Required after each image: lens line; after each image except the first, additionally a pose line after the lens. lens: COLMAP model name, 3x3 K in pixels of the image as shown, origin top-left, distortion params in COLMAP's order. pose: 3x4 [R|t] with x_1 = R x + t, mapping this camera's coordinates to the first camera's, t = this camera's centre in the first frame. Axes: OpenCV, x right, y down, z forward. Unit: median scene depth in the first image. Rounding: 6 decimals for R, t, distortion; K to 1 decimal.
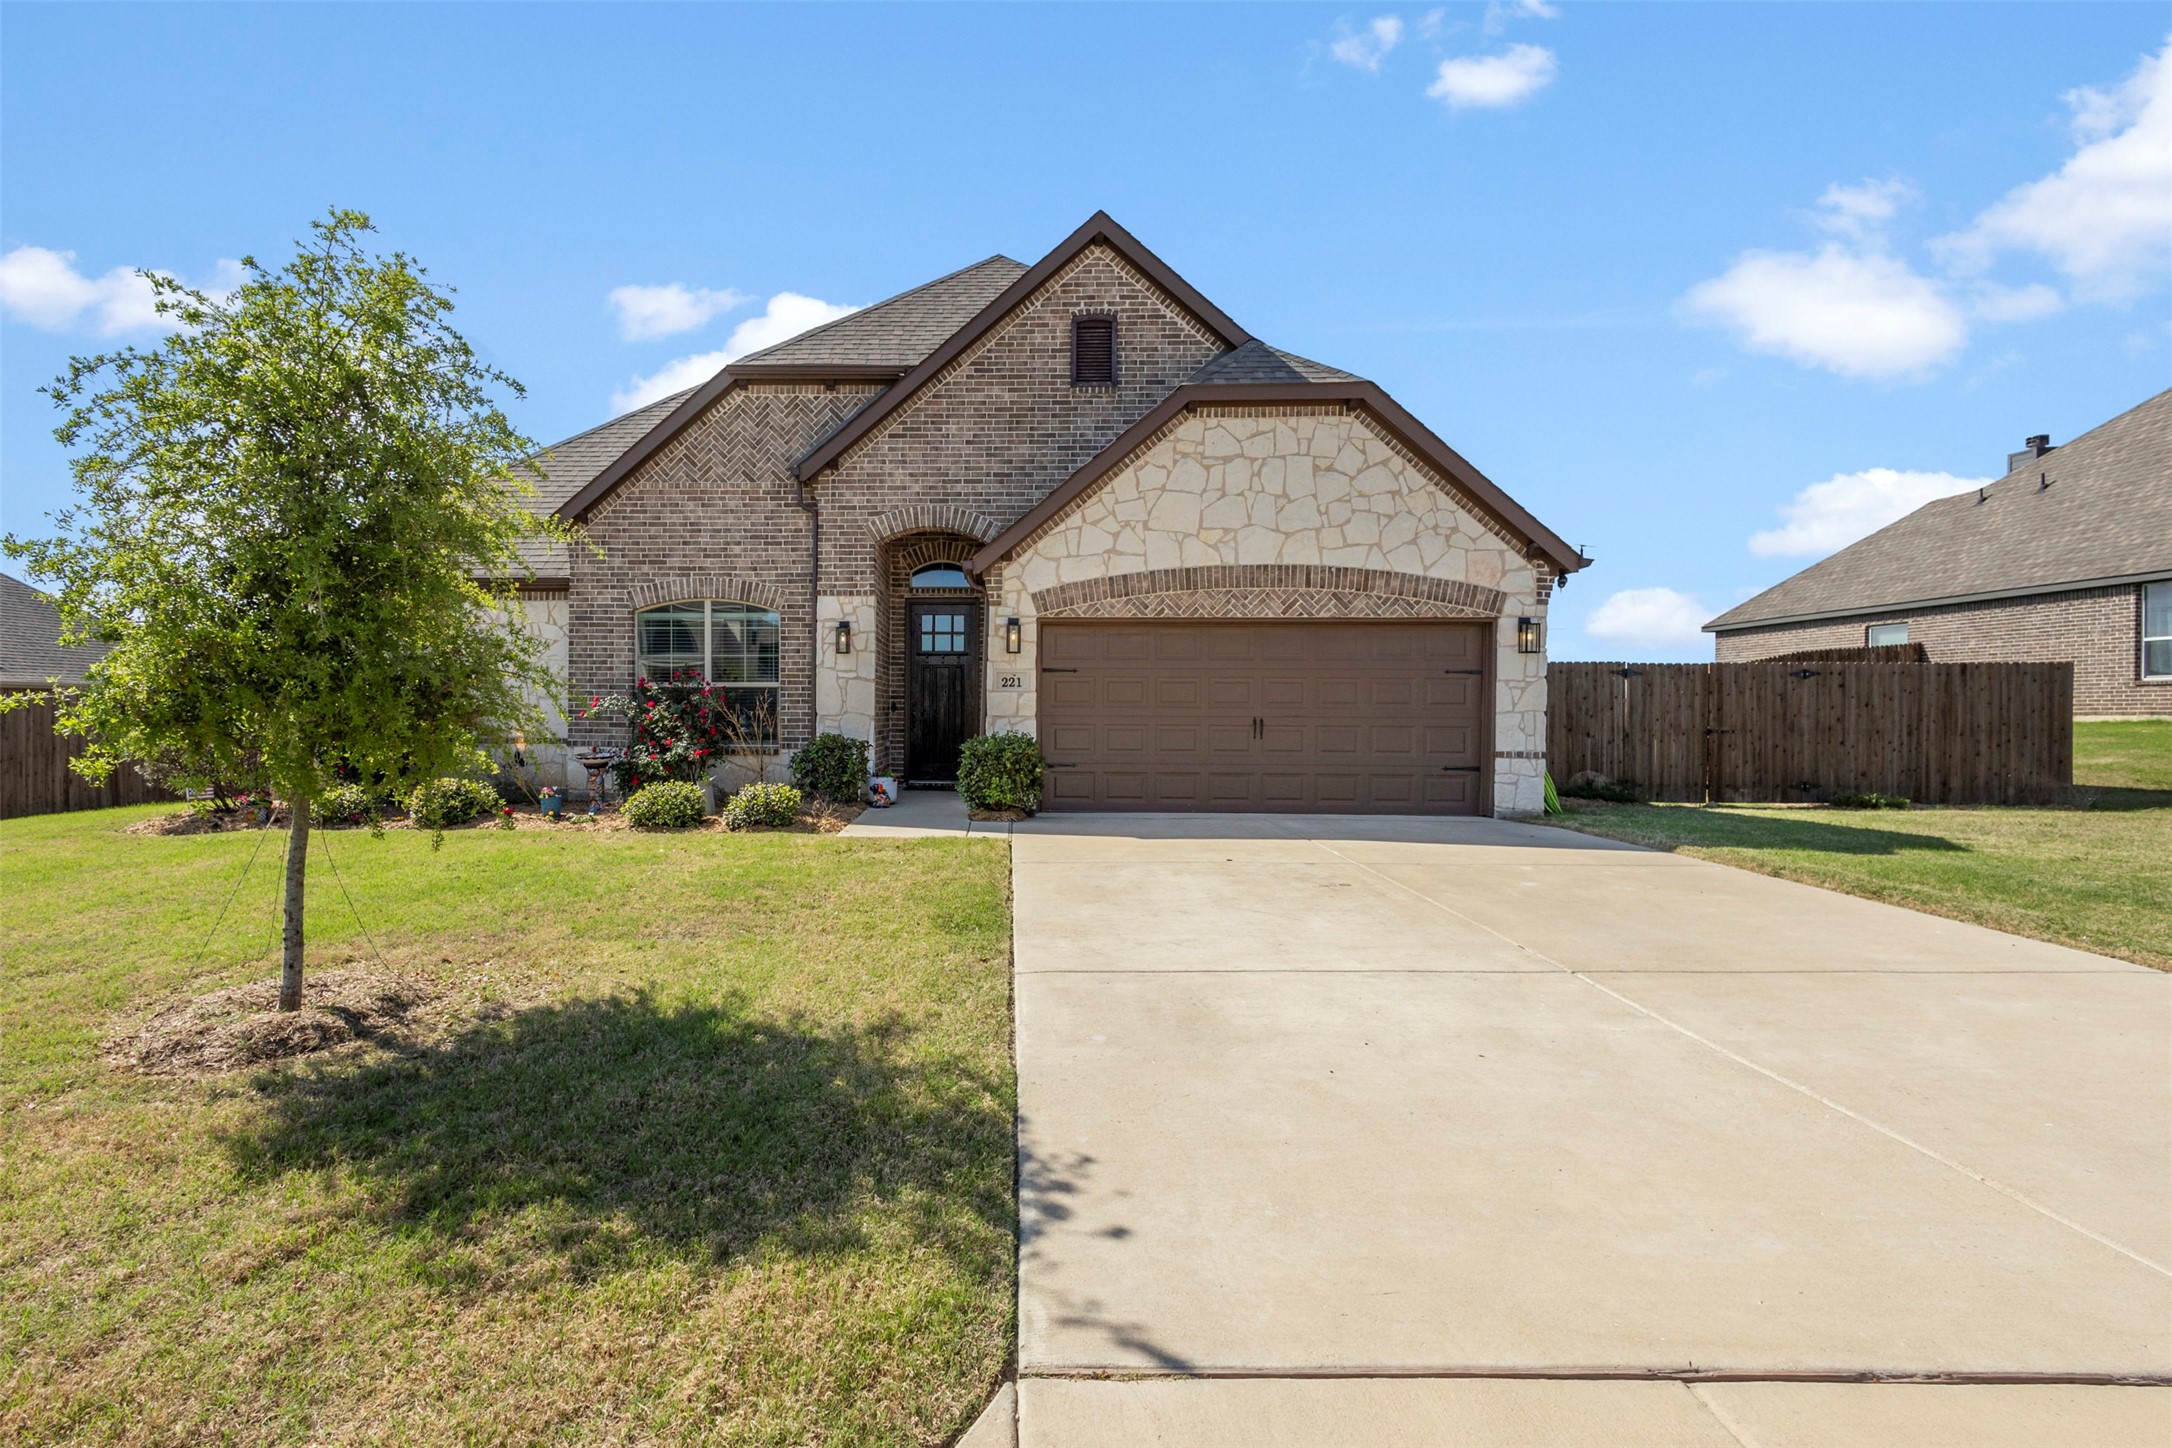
lens RADIAL K [[1006.7, 0, 1019.7], [0, 1006.7, 739.7], [0, 0, 1]] dist [0.008689, -0.001406]
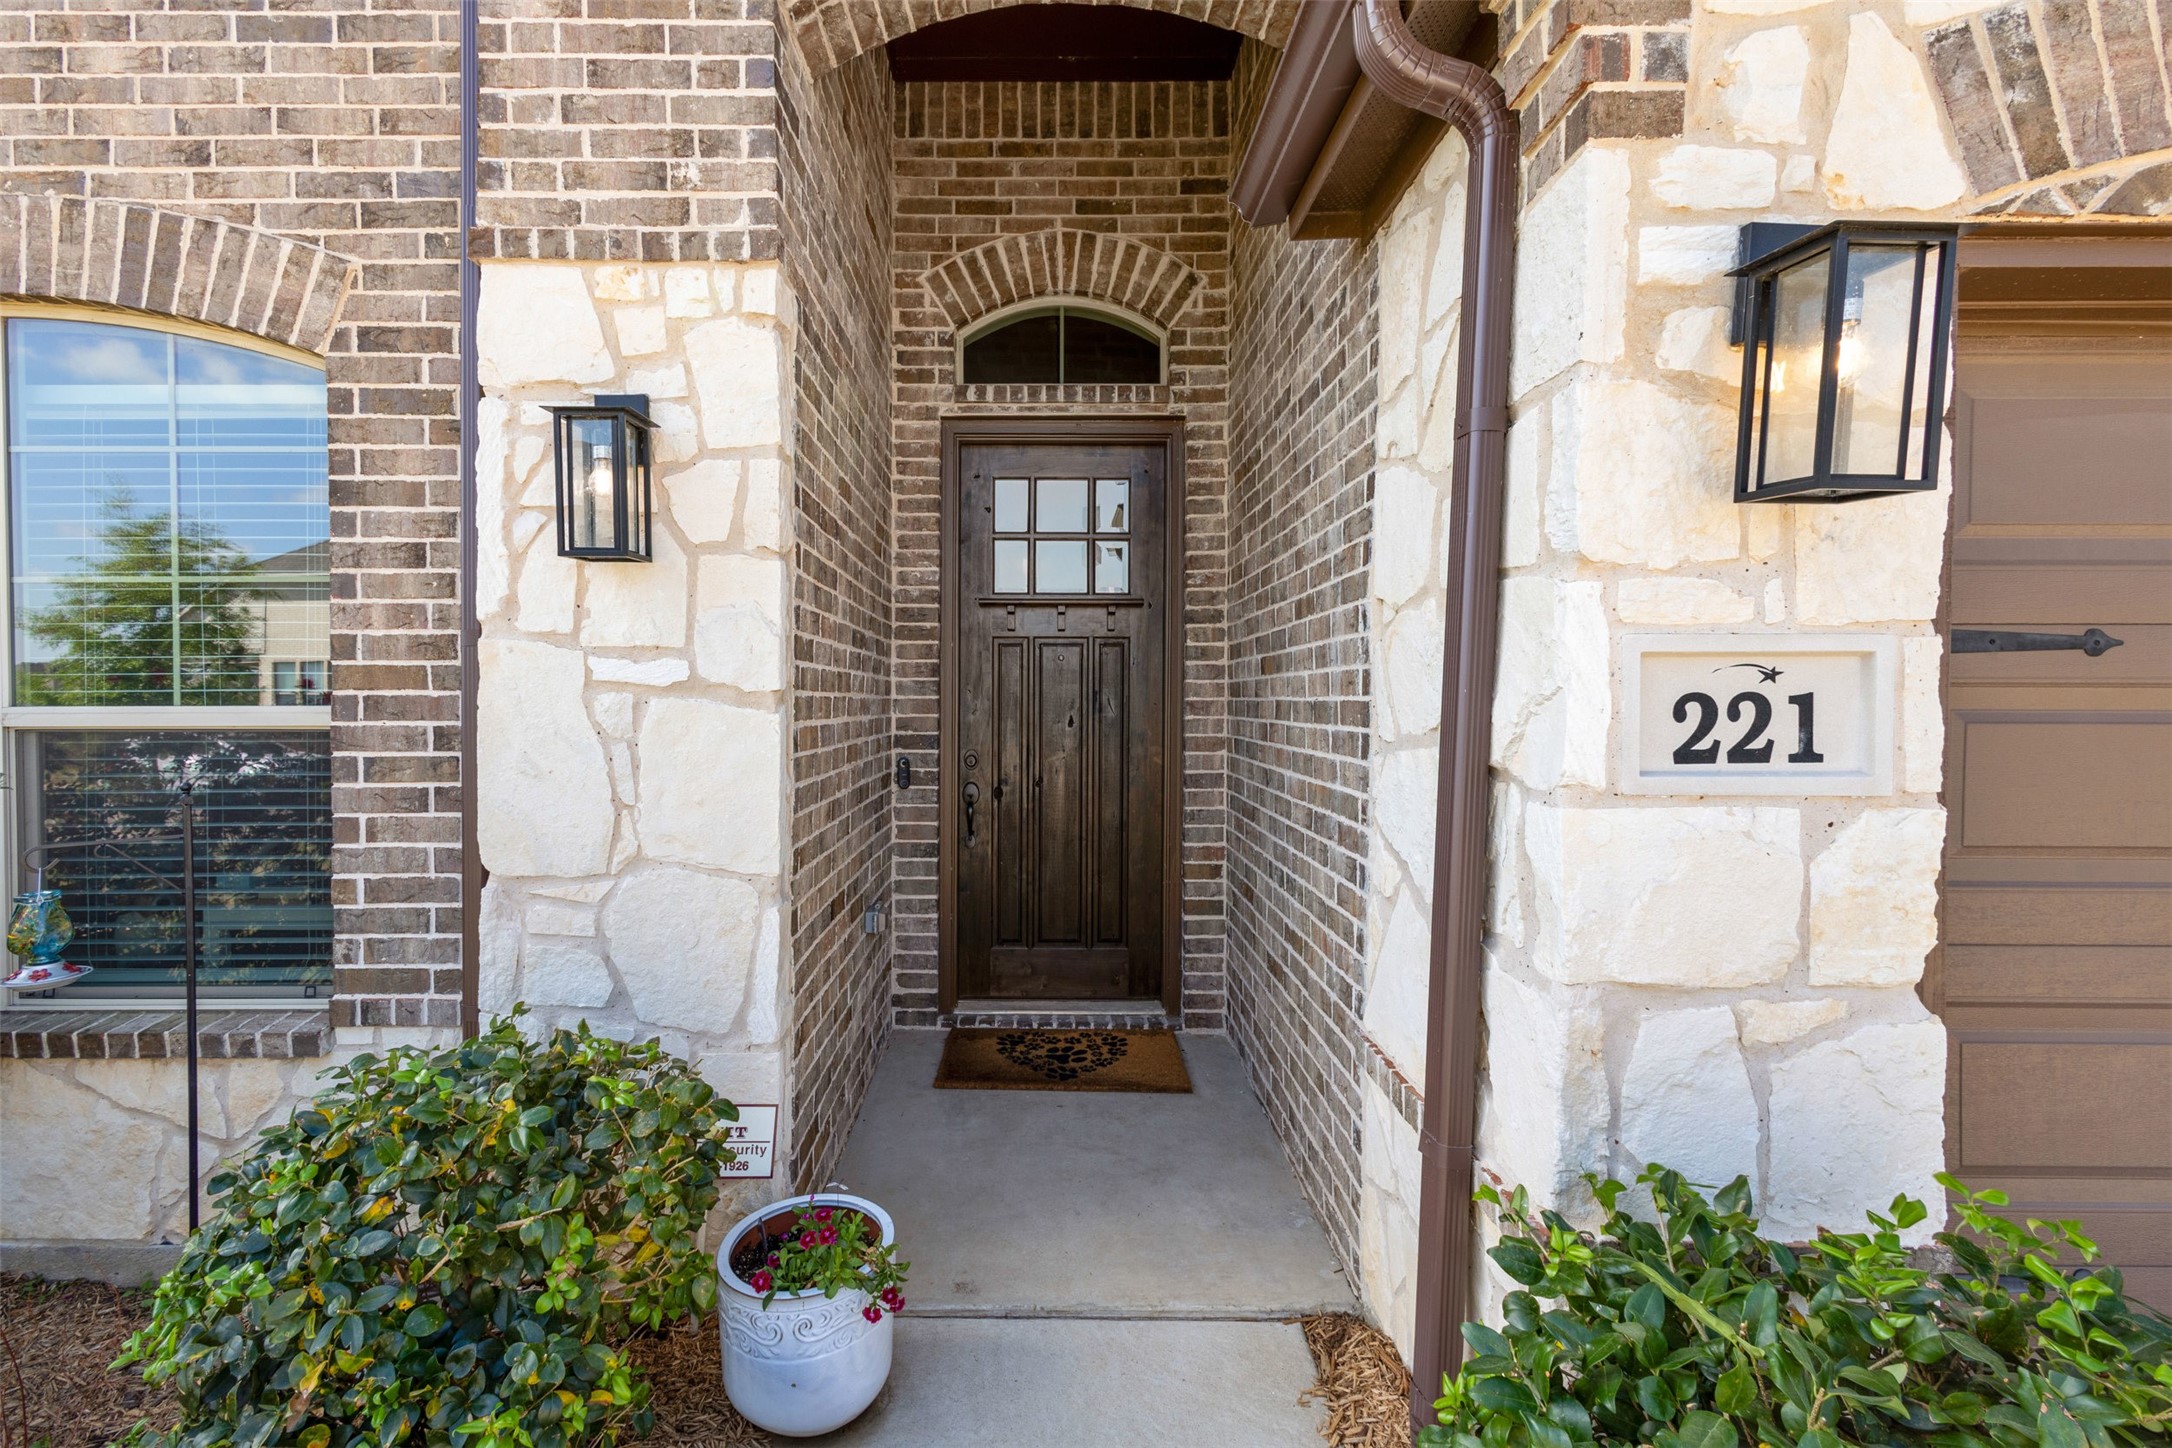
lens RADIAL K [[1006.7, 0, 1092.0], [0, 1006.7, 726.7], [0, 0, 1]] dist [0.008689, -0.001406]
pose [[0.999547, -0.003507, 0.029884, -0.090882], [0.003614, 0.999987, -0.003507, -0.053578], [-0.029871, 0.003614, 0.999547, 0.814480]]
